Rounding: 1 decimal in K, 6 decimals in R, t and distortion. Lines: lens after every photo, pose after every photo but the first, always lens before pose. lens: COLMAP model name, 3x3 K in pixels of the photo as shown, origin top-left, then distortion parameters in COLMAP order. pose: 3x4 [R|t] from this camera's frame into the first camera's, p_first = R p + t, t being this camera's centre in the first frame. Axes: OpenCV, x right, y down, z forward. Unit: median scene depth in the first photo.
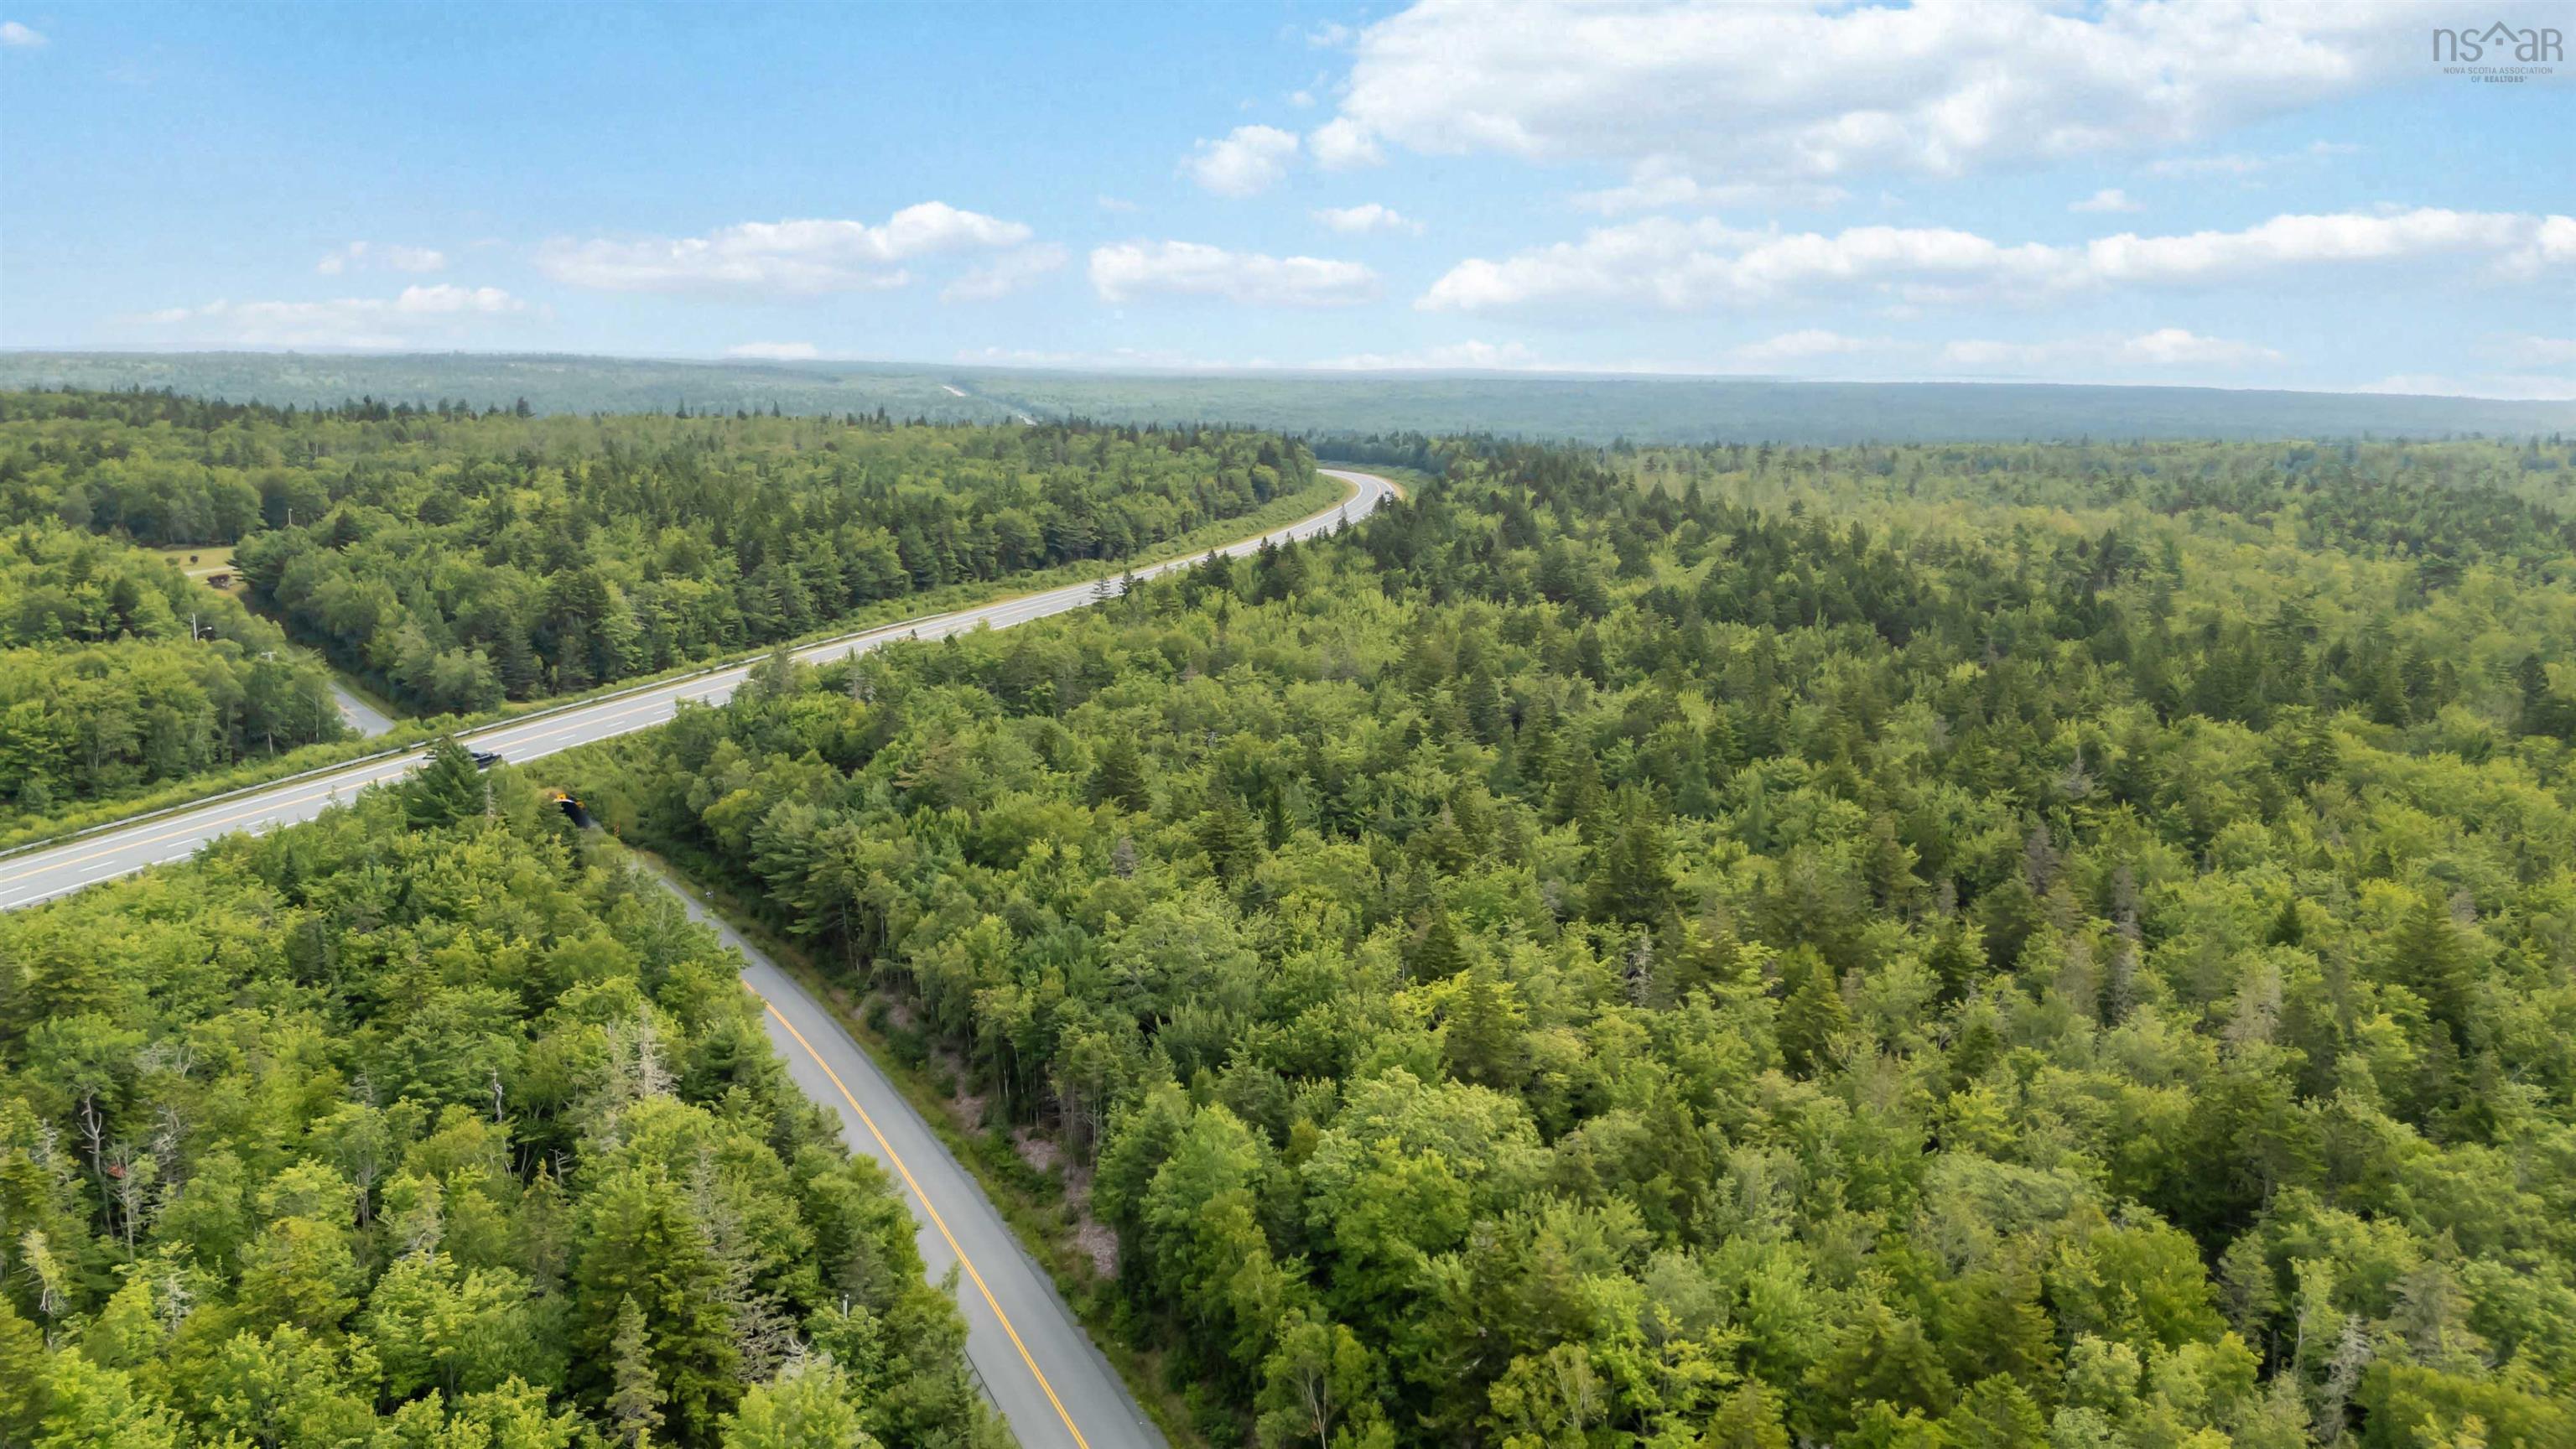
lens RADIAL K [[1864.3, 0, 1288.0], [0, 1864.3, 724.5], [0, 0, 1]] dist [0.084403, -0.091583]
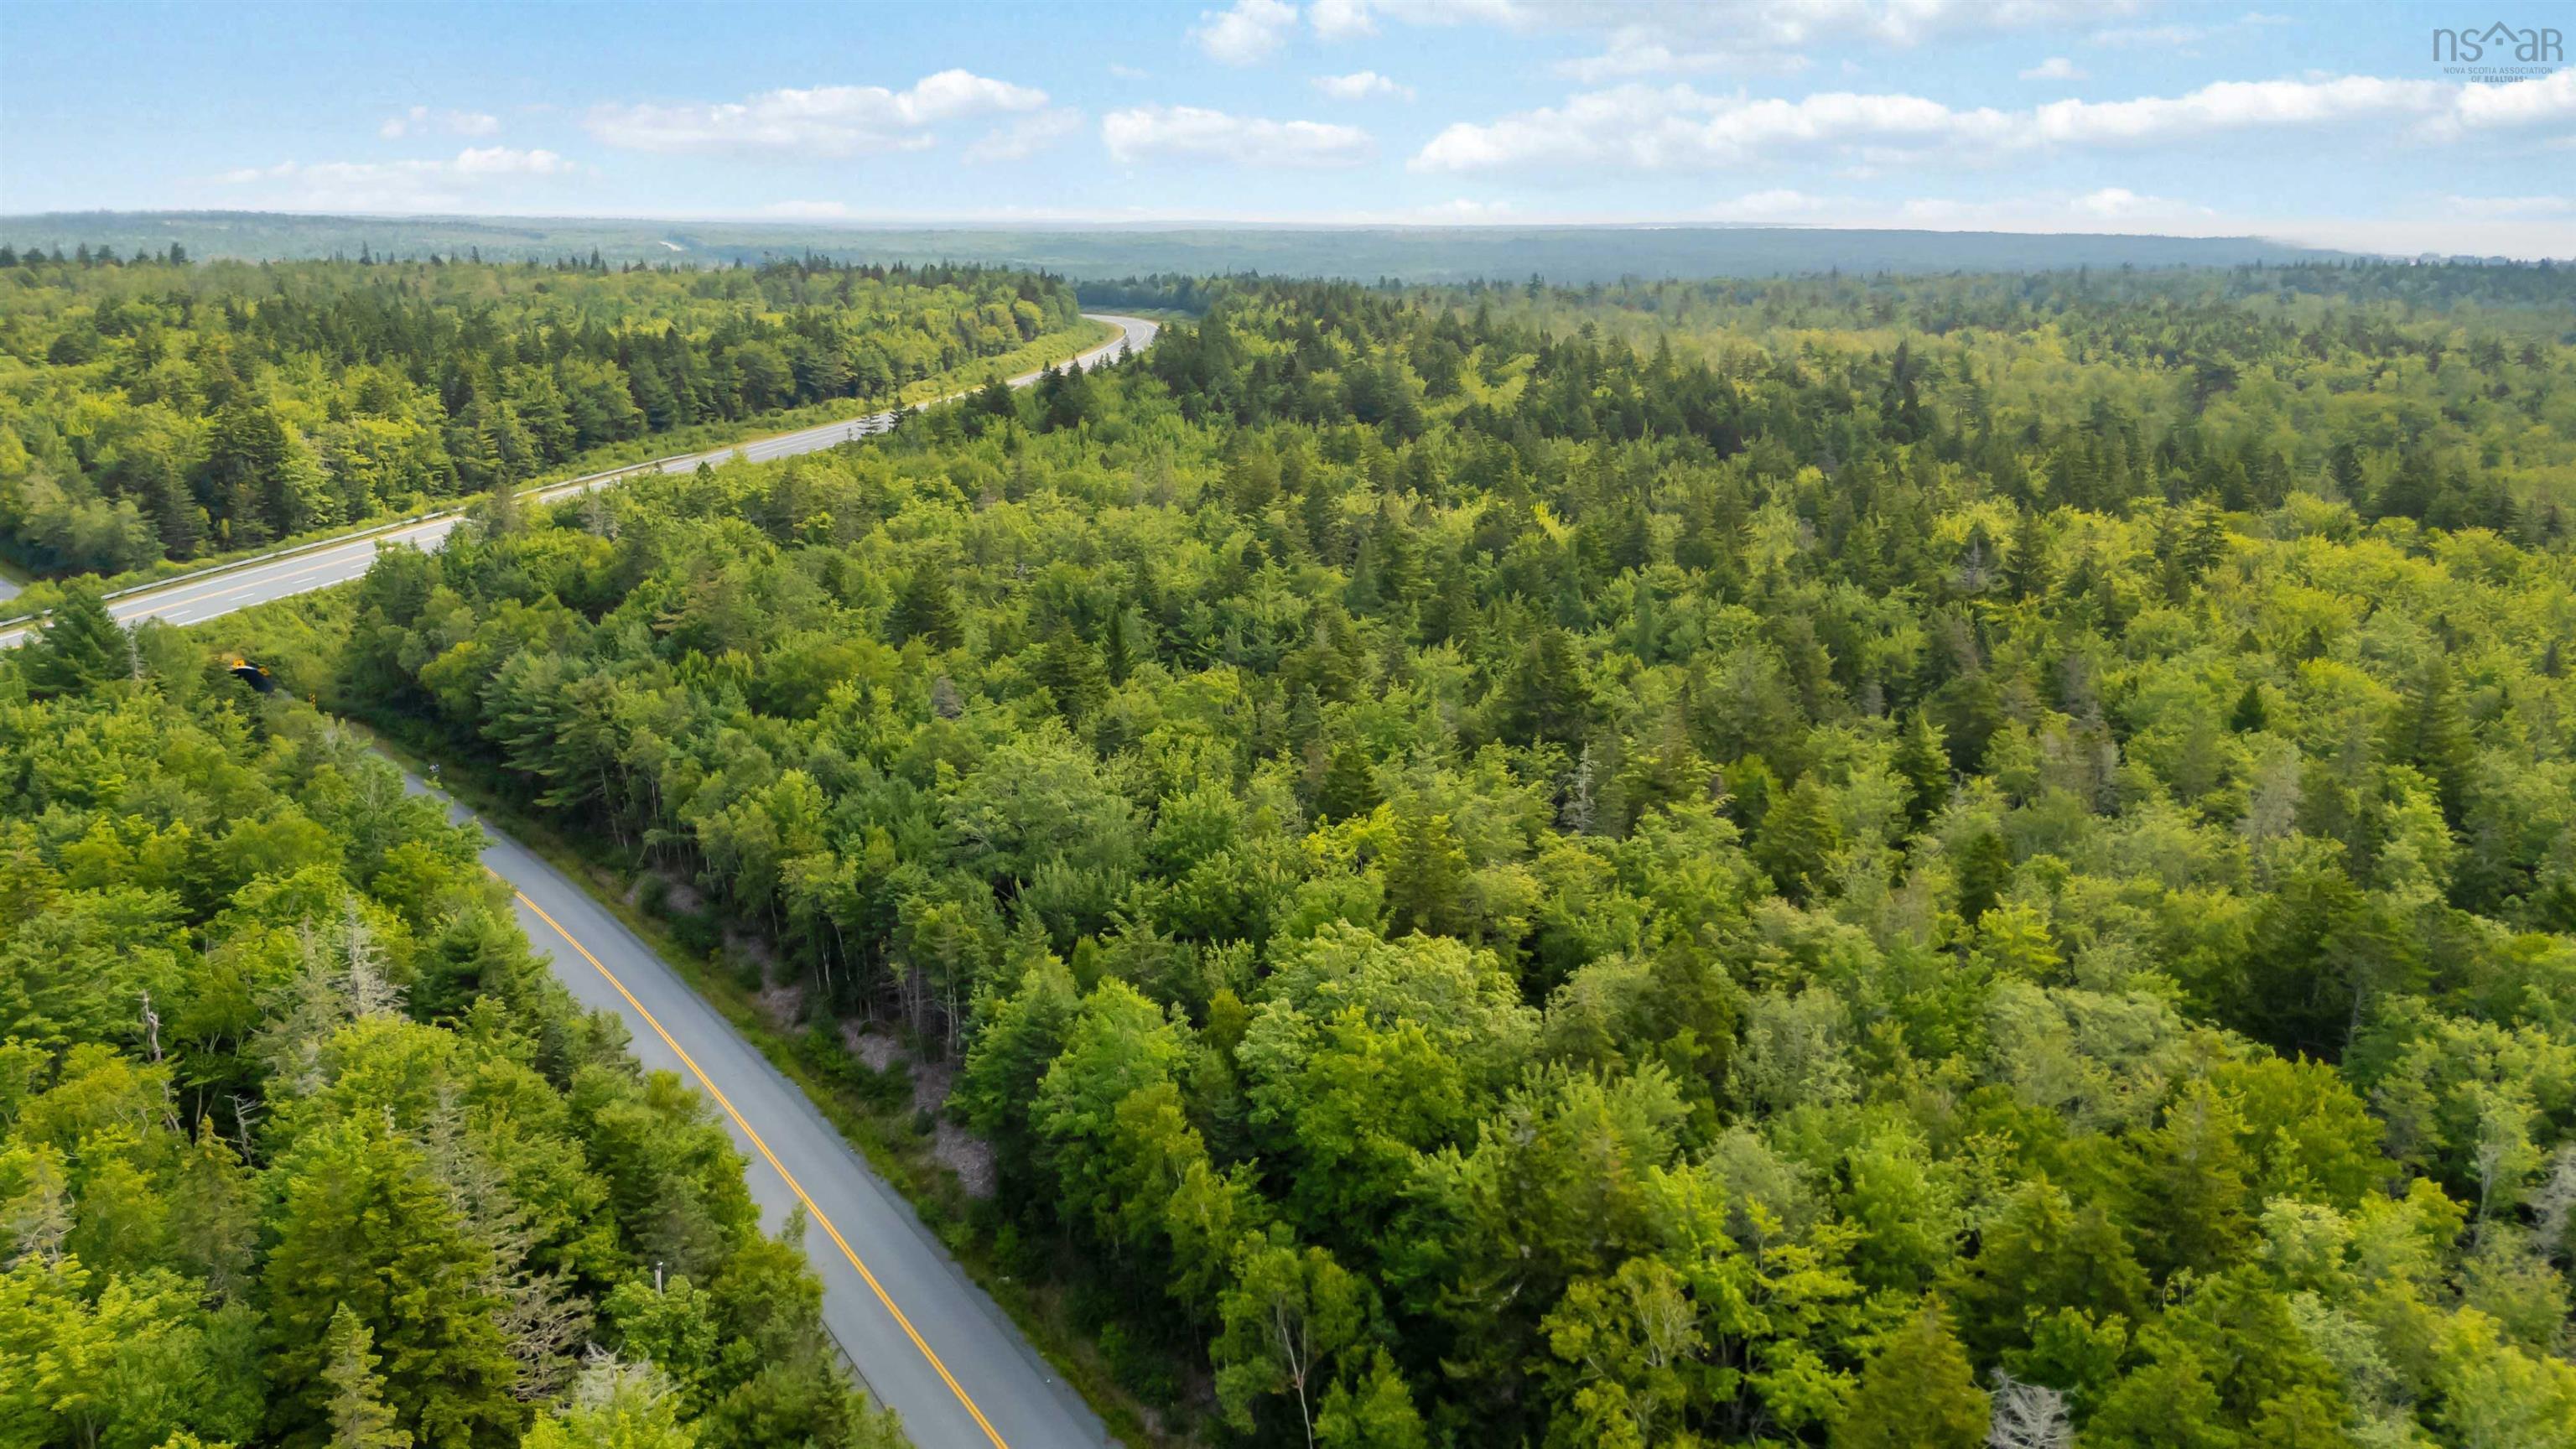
lens RADIAL K [[1862.4, 0, 1288.0], [0, 1862.4, 724.5], [0, 0, 1]] dist [0.067923, -0.054802]
pose [[0.990901, -0.044886, 0.126889, -0.043475], [0.035441, 0.996498, 0.075736, 0.025318], [-0.129844, -0.070550, 0.989021, 0.146228]]
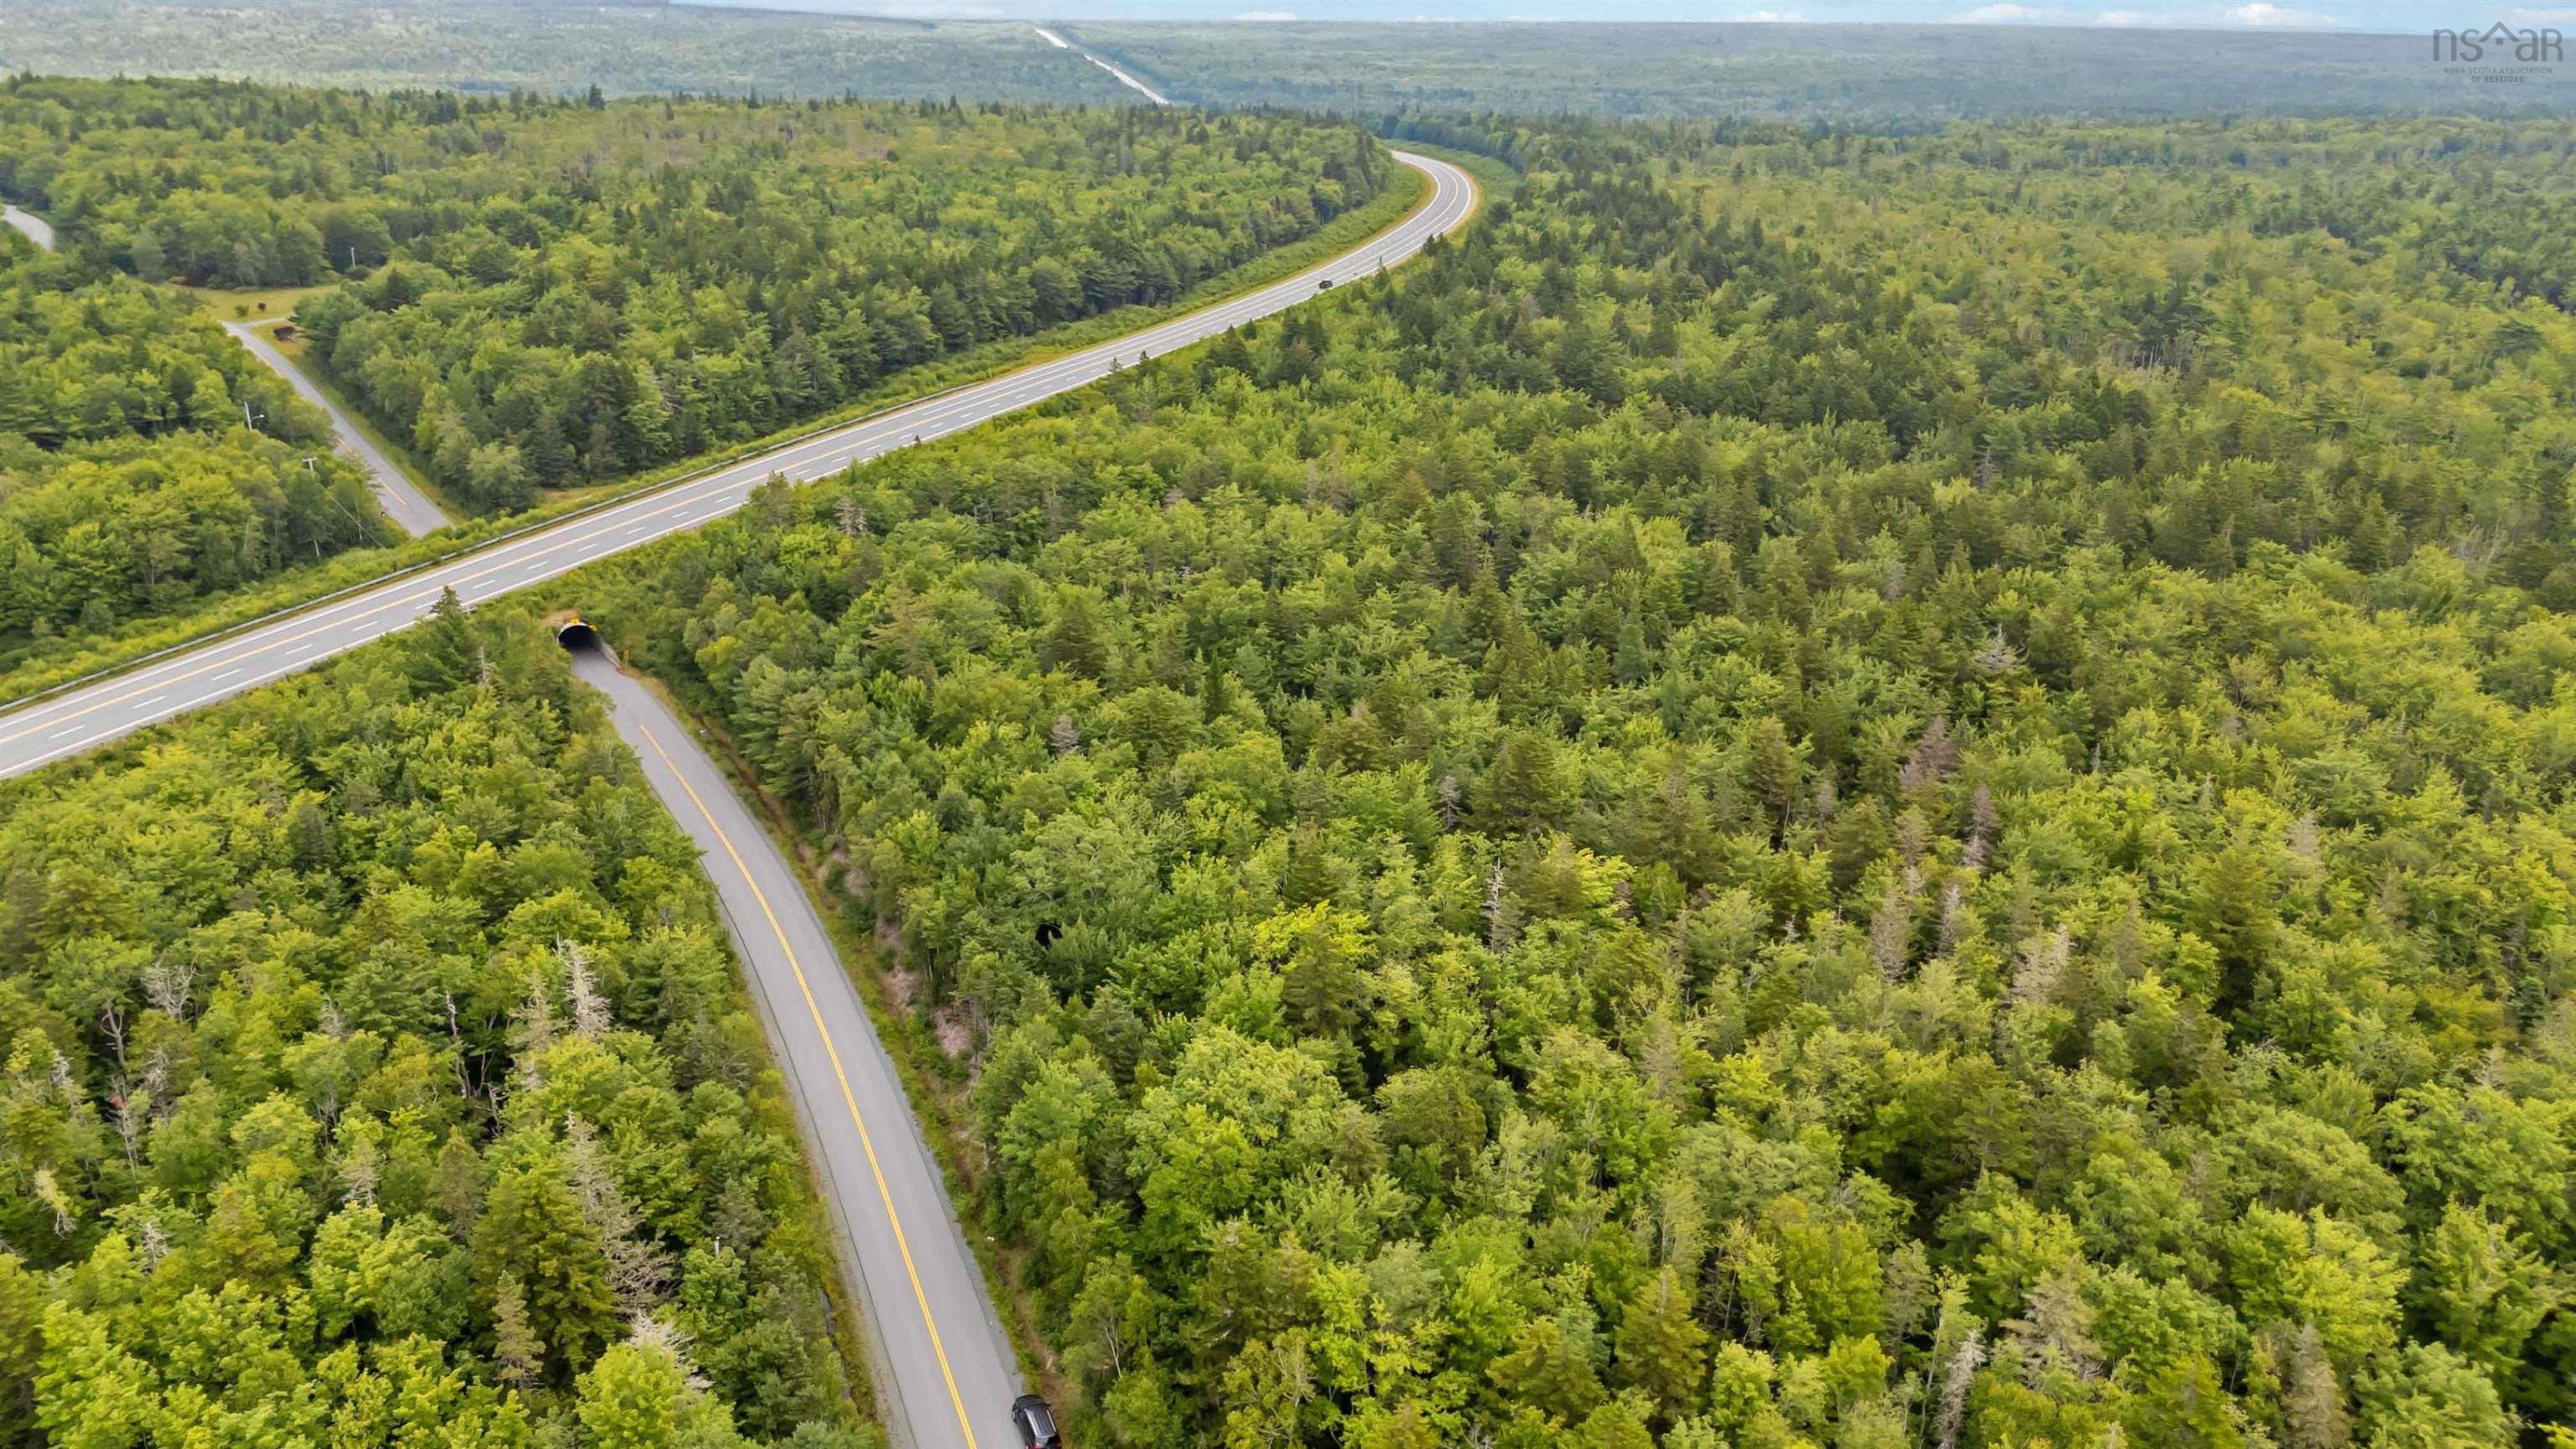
lens RADIAL K [[1864.3, 0, 1288.0], [0, 1864.3, 724.5], [0, 0, 1]] dist [0.084403, -0.091583]
pose [[0.998157, 0.018764, -0.057718, 0.109055], [-0.008161, 0.983865, 0.178724, -0.134274], [0.060140, -0.177923, 0.982205, -0.045279]]
